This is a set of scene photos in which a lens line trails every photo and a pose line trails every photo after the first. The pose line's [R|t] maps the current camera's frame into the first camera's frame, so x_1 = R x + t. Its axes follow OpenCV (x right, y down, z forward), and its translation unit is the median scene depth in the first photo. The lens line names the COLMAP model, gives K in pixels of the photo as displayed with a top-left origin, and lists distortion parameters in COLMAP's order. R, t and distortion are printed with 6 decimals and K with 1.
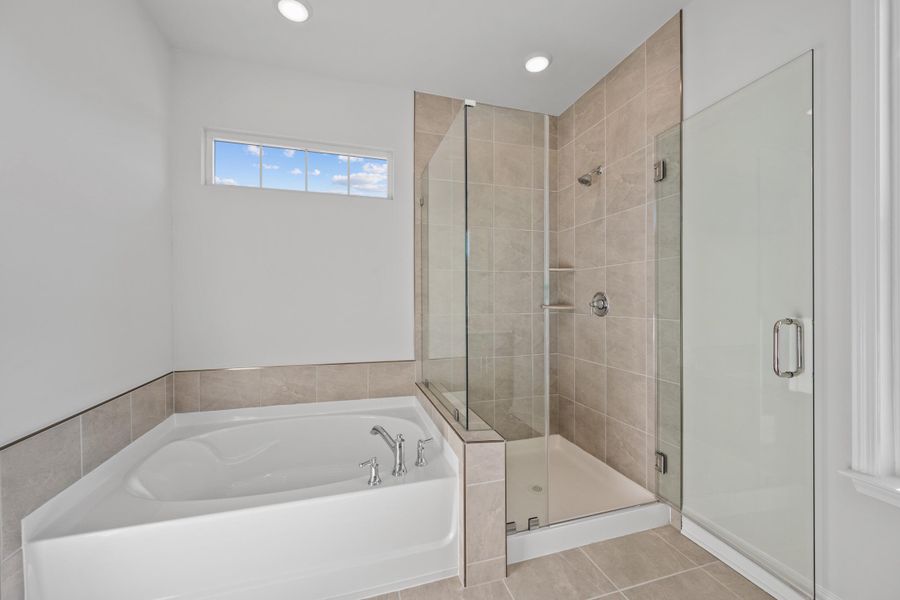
lens RADIAL K [[353.4, 0, 452.6], [0, 353.4, 301.9], [0, 0, 1]] dist [0.000486, 0.000034]
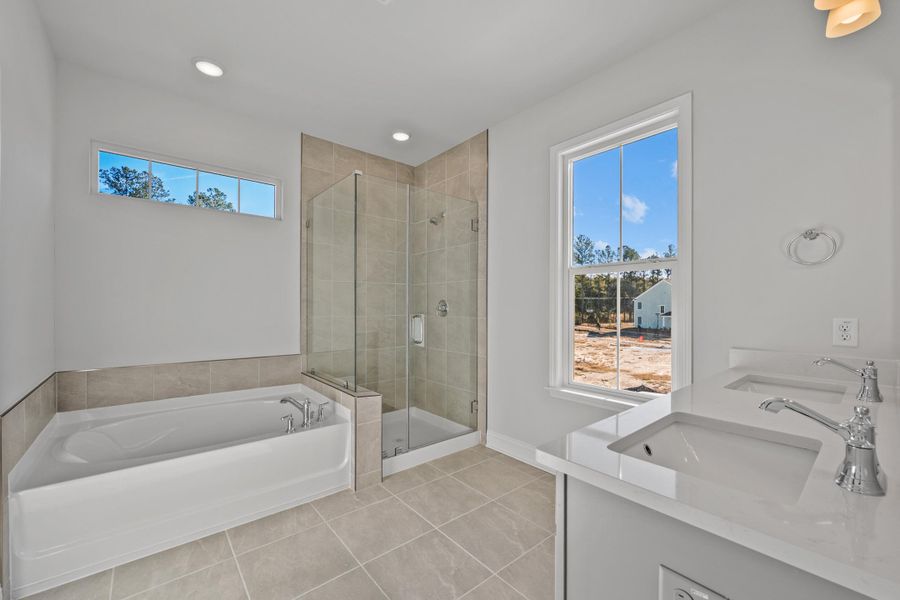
lens RADIAL K [[353.4, 0, 452.6], [0, 353.4, 301.9], [0, 0, 1]] dist [0.000486, 0.000034]
pose [[0.921552, 0.009432, 0.388140, -0.105639], [-0.003208, 0.999856, -0.016680, 0.004457], [-0.388241, 0.014126, 0.921450, -0.346652]]
